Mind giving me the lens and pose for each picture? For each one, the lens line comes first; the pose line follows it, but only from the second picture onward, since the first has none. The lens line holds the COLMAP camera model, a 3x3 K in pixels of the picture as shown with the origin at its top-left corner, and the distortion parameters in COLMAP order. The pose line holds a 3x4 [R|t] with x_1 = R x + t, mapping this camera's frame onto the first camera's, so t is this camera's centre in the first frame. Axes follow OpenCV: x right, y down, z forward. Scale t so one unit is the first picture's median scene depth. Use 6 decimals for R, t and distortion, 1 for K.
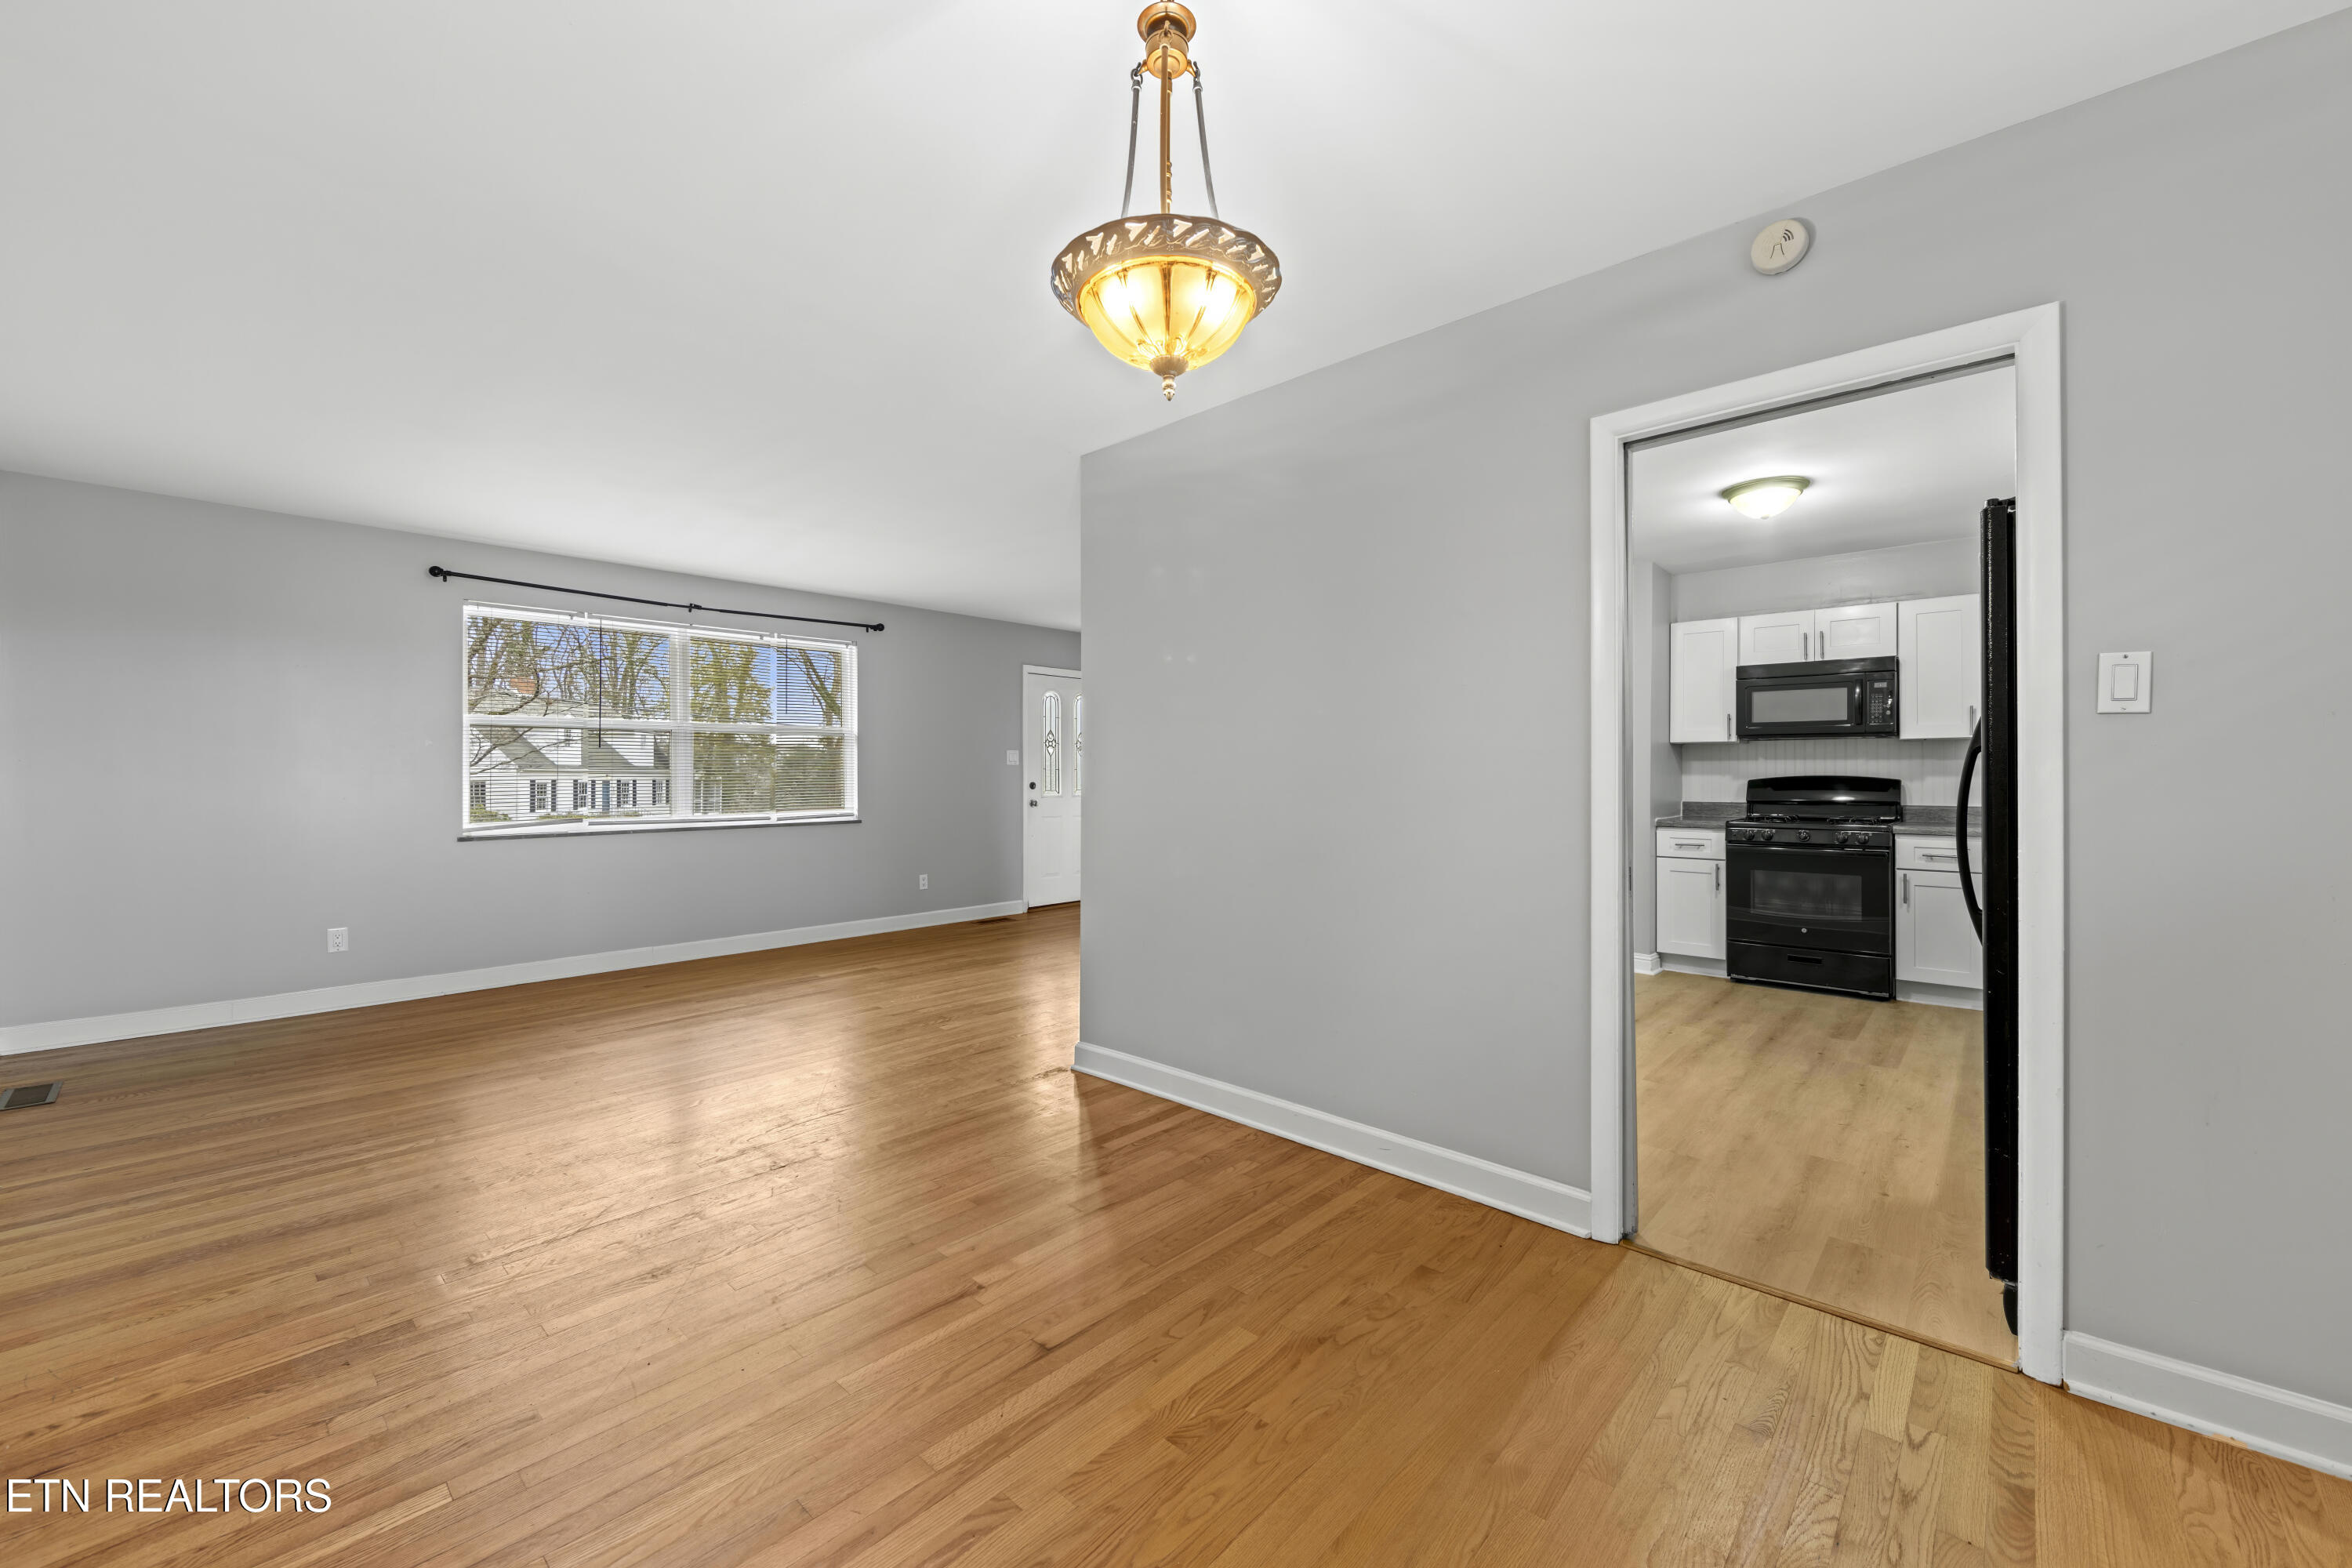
lens RADIAL K [[924.7, 0, 1180.0], [0, 924.7, 767.8], [0, 0, 1]] dist [0.000051, -0.000258]
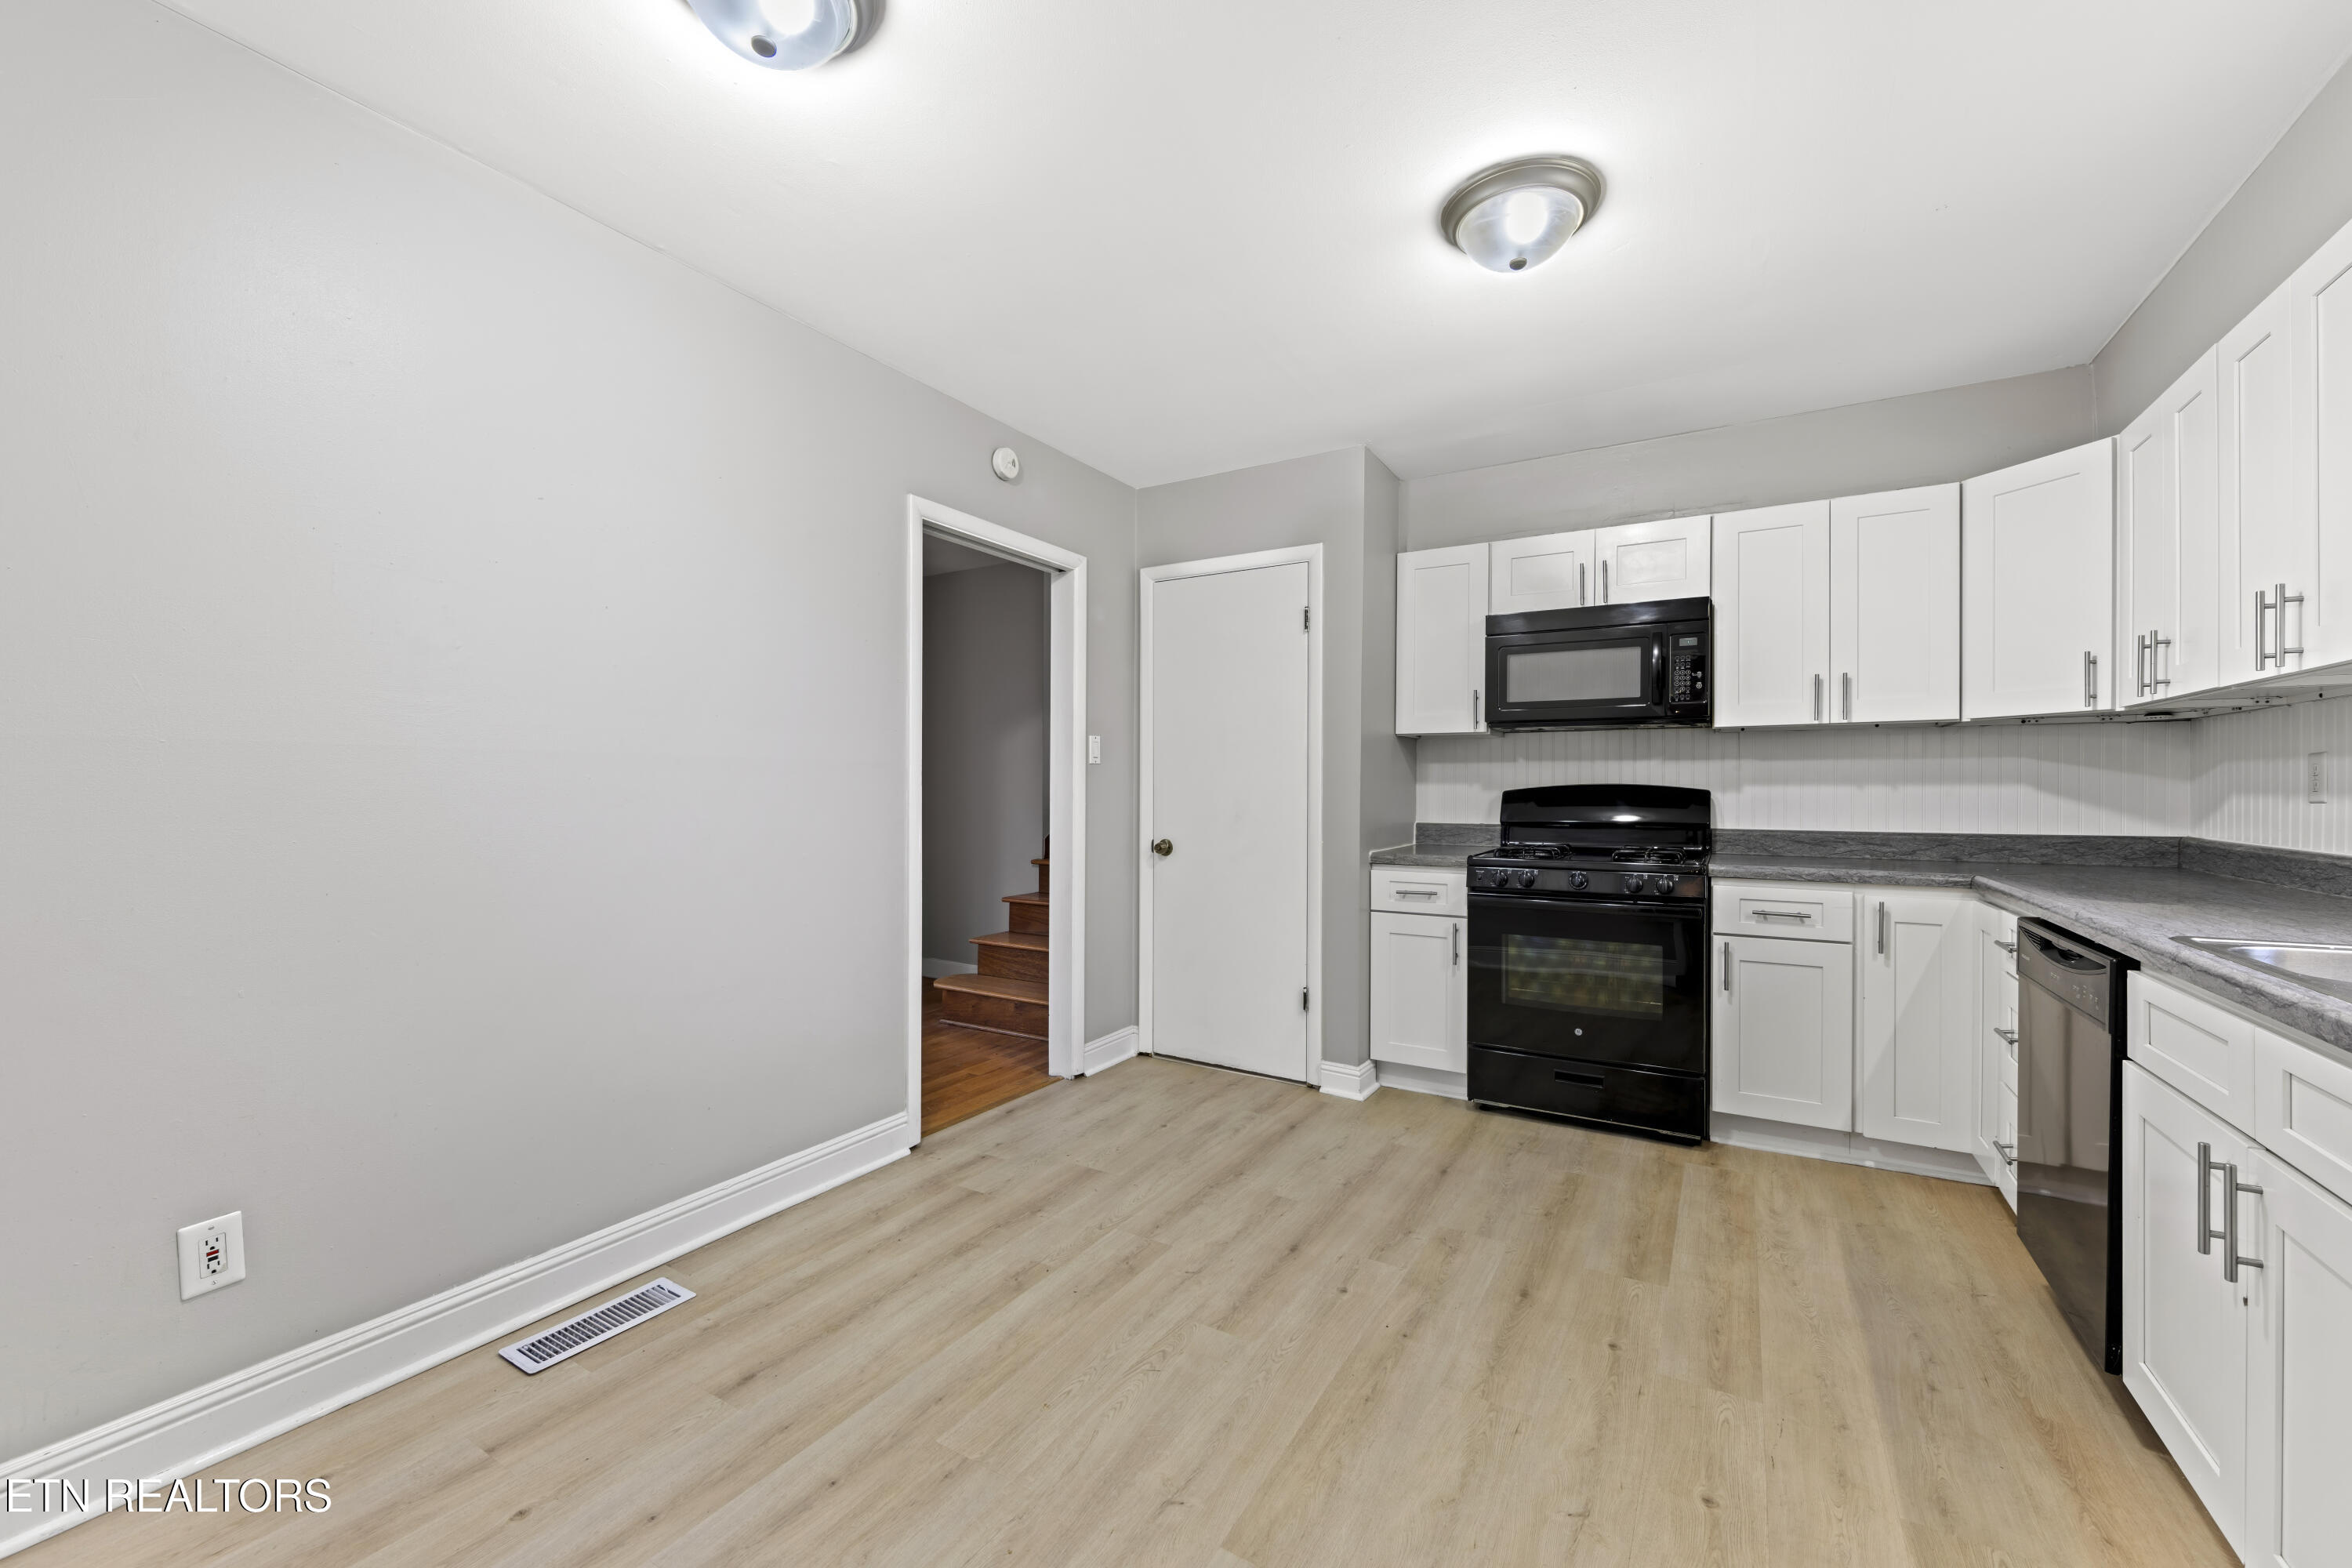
lens RADIAL K [[919.7, 0, 1185.1], [0, 919.7, 781.2], [0, 0, 1]] dist [-0.001794, -0.000306]
pose [[0.980562, 0.004057, 0.196170, 0.277505], [-0.004424, 0.999989, 0.001434, 0.006590], [-0.196162, -0.002274, 0.980569, 0.421905]]
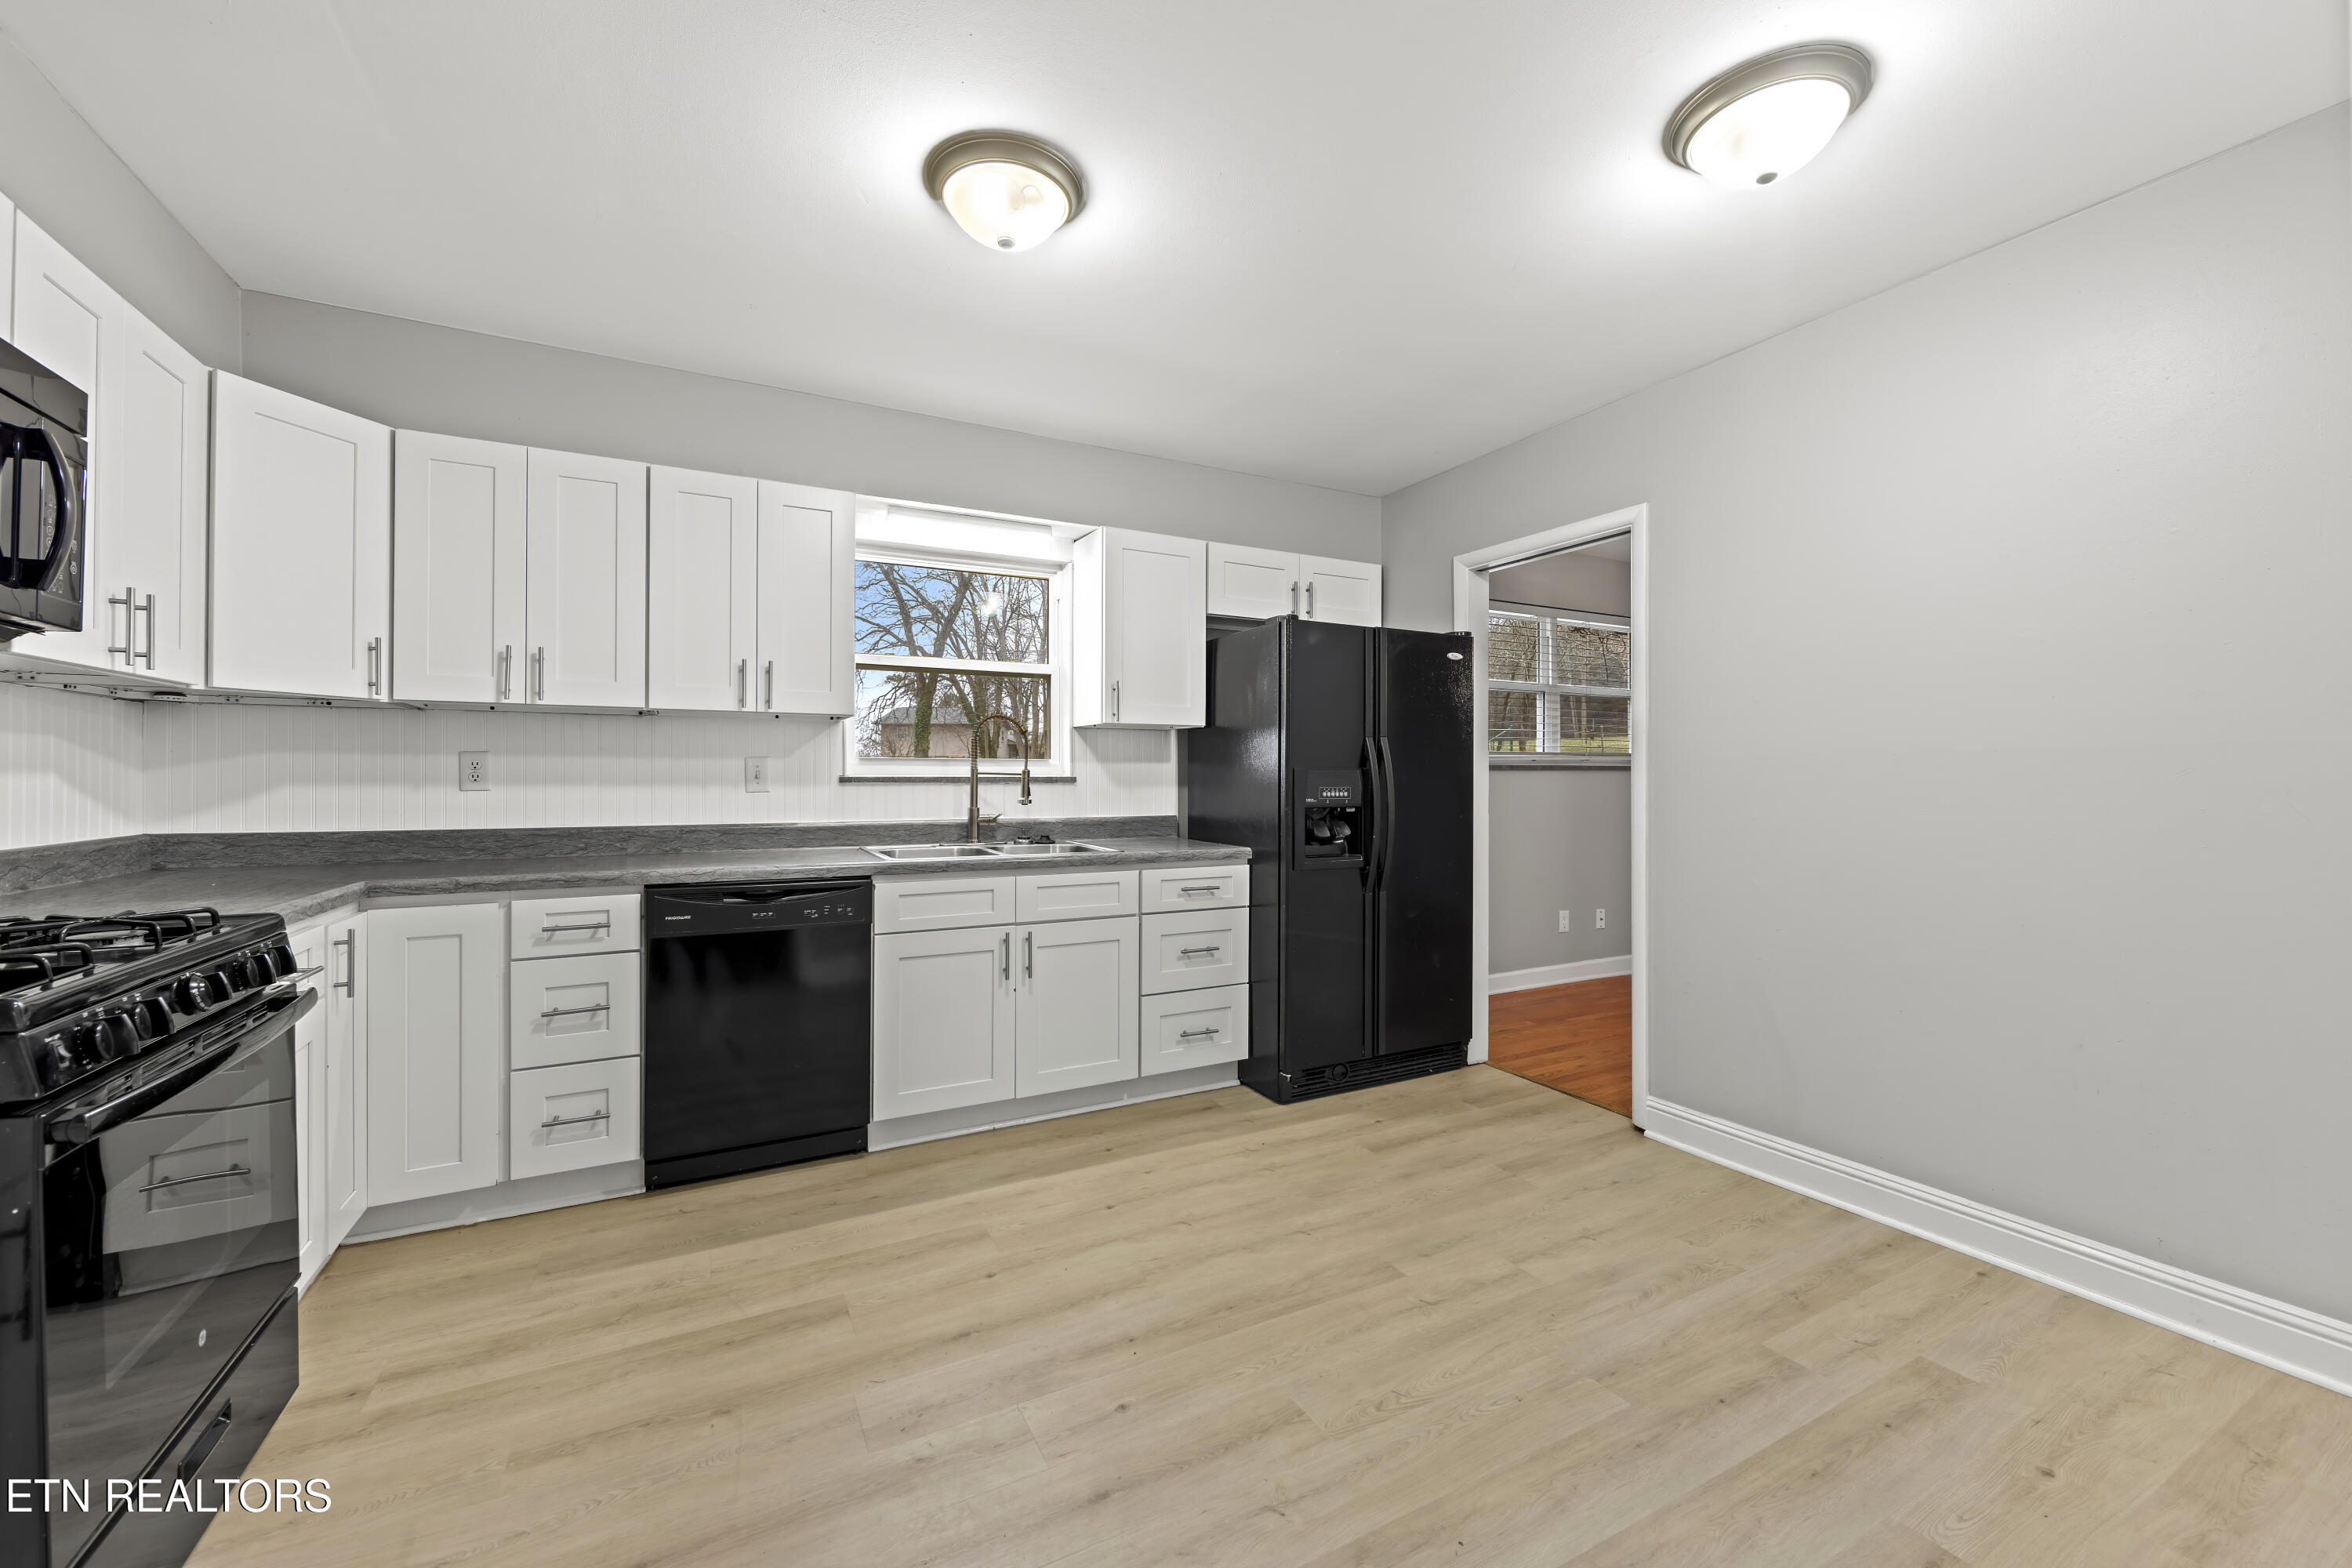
lens RADIAL K [[919.7, 0, 1185.1], [0, 919.7, 781.2], [0, 0, 1]] dist [-0.001794, -0.000306]
pose [[-0.941517, 0.000064, 0.336966, 0.295960], [-0.002457, 0.999972, -0.007055, 0.012051], [-0.336957, -0.007470, -0.941490, 1.105128]]
